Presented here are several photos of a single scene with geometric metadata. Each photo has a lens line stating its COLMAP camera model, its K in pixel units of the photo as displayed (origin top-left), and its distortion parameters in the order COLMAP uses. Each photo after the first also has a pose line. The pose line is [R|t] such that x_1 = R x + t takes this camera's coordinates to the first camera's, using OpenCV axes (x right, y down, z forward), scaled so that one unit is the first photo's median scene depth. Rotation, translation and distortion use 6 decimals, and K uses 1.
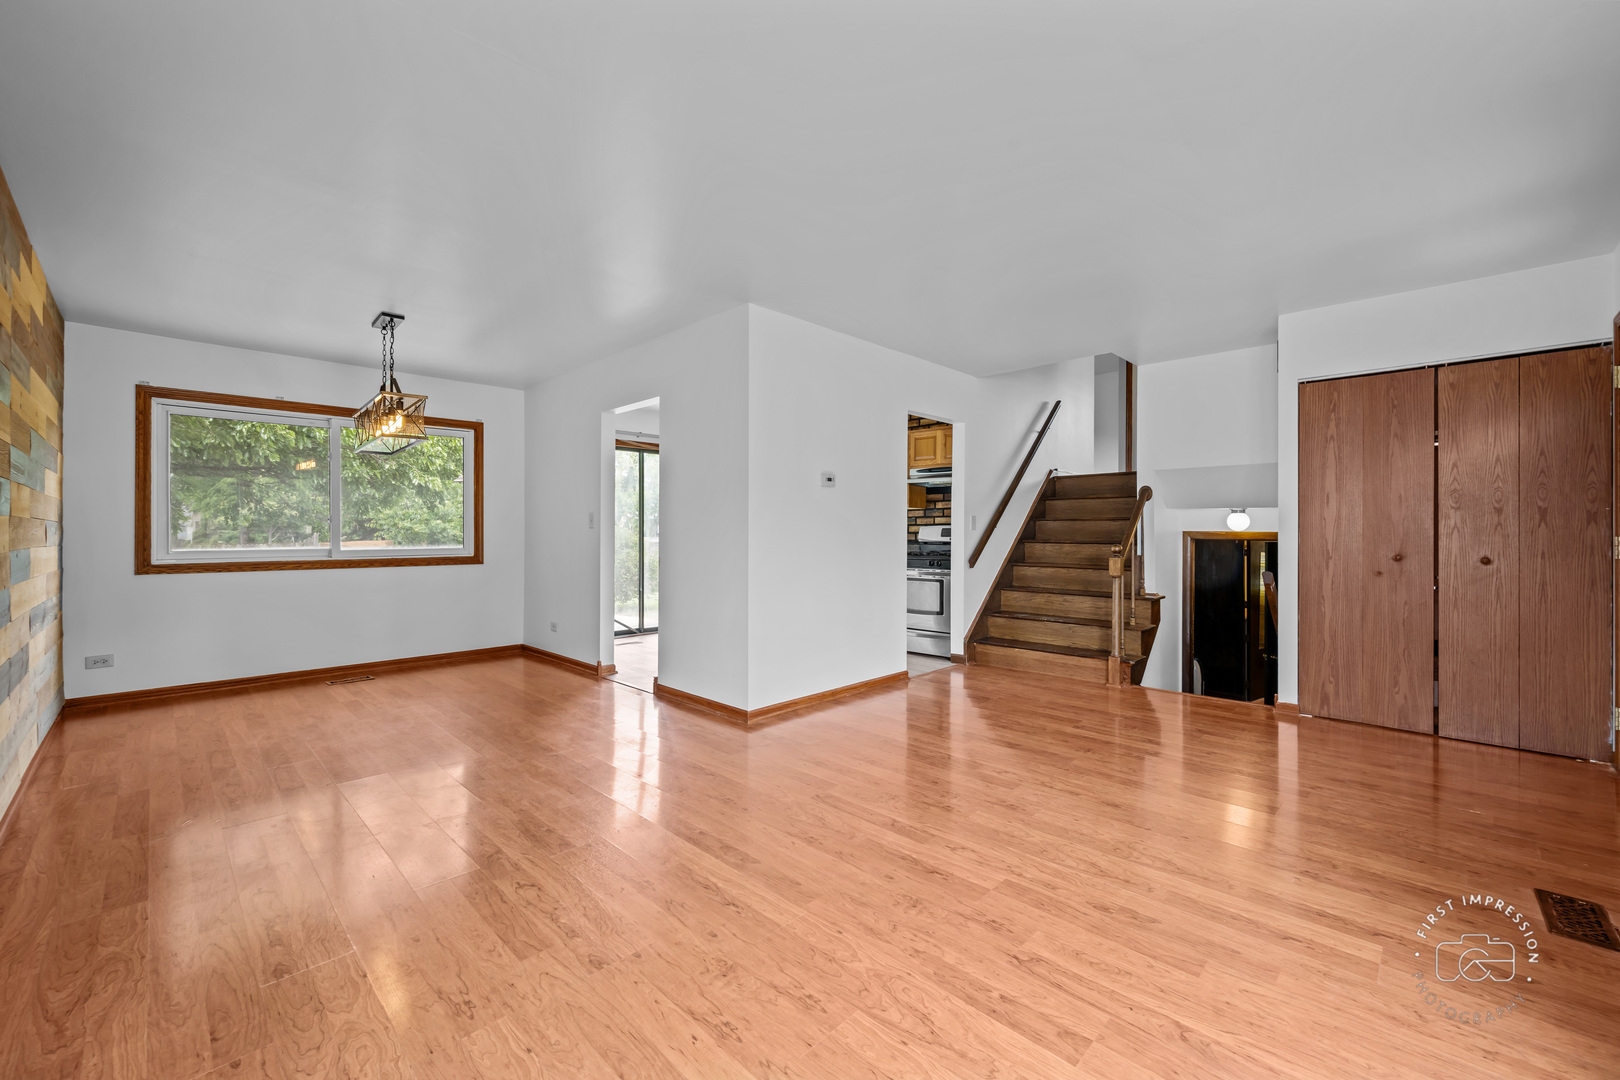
lens RADIAL K [[645.8, 0, 806.7], [0, 645.8, 500.8], [0, 0, 1]] dist [0.003784, 0.000053]
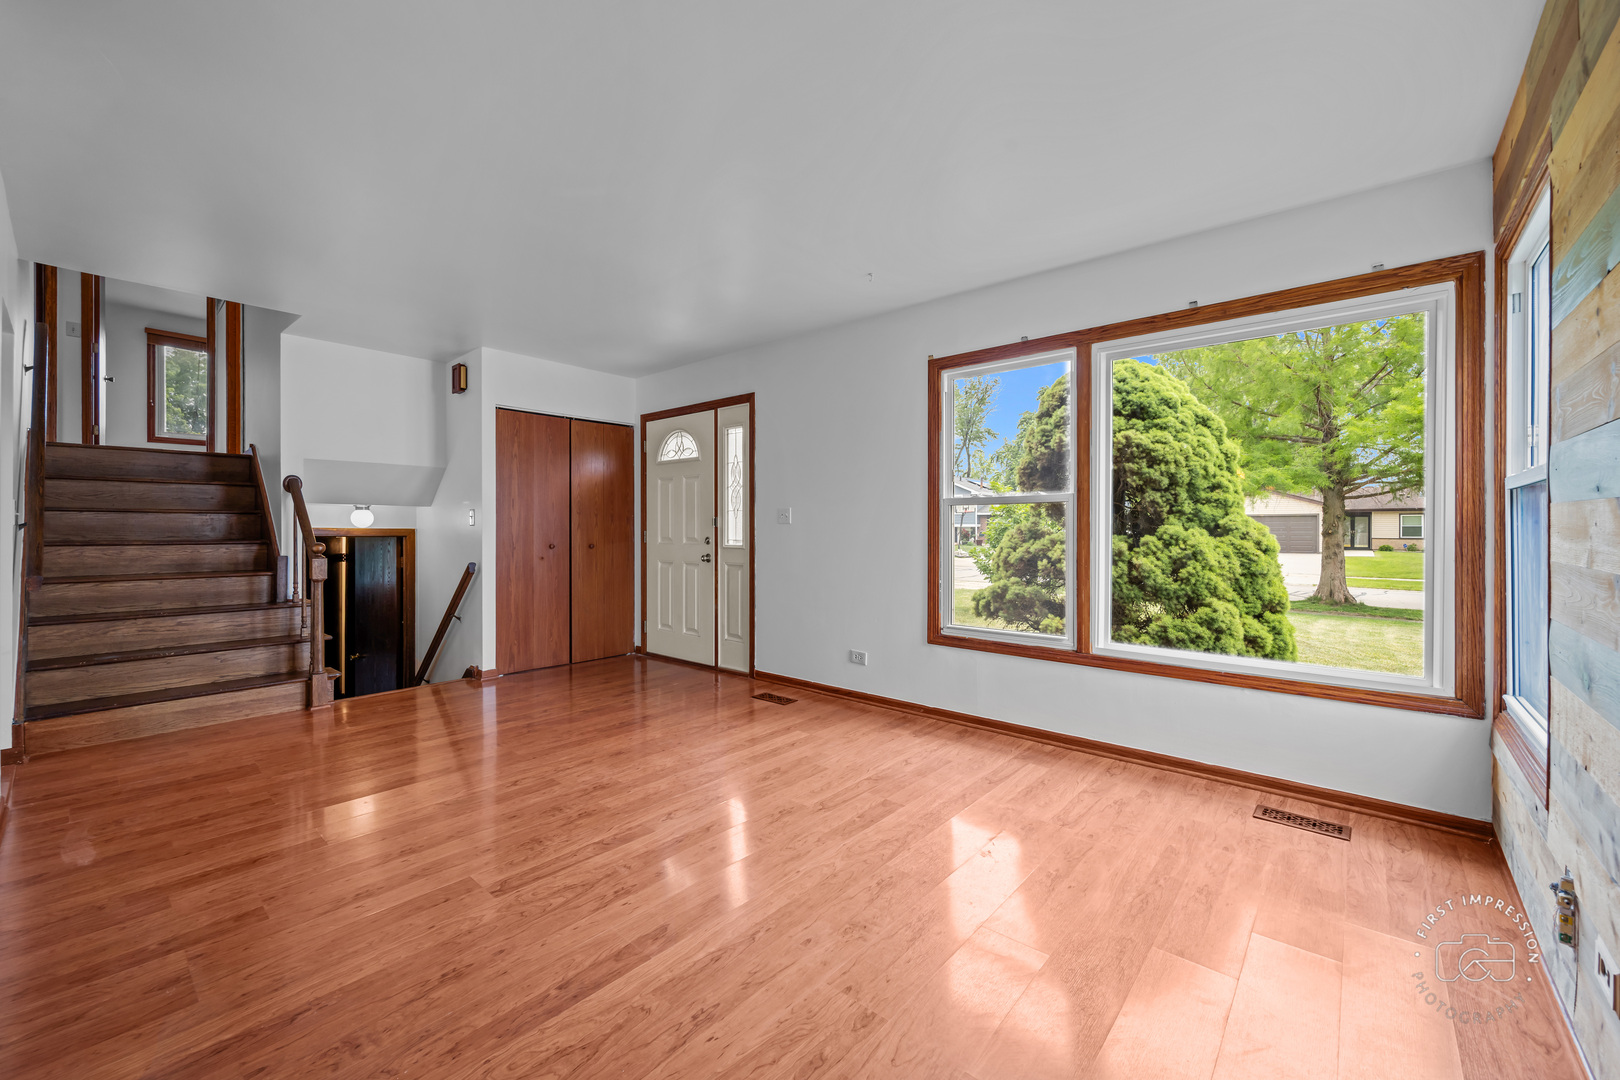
lens RADIAL K [[645.8, 0, 808.0], [0, 645.8, 533.2], [0, 0, 1]] dist [0.003784, 0.000053]
pose [[-0.064780, -0.007315, 0.997873, -0.738051], [-0.048727, 0.998803, 0.004158, 0.032647], [-0.996709, -0.048354, -0.065059, 0.721648]]
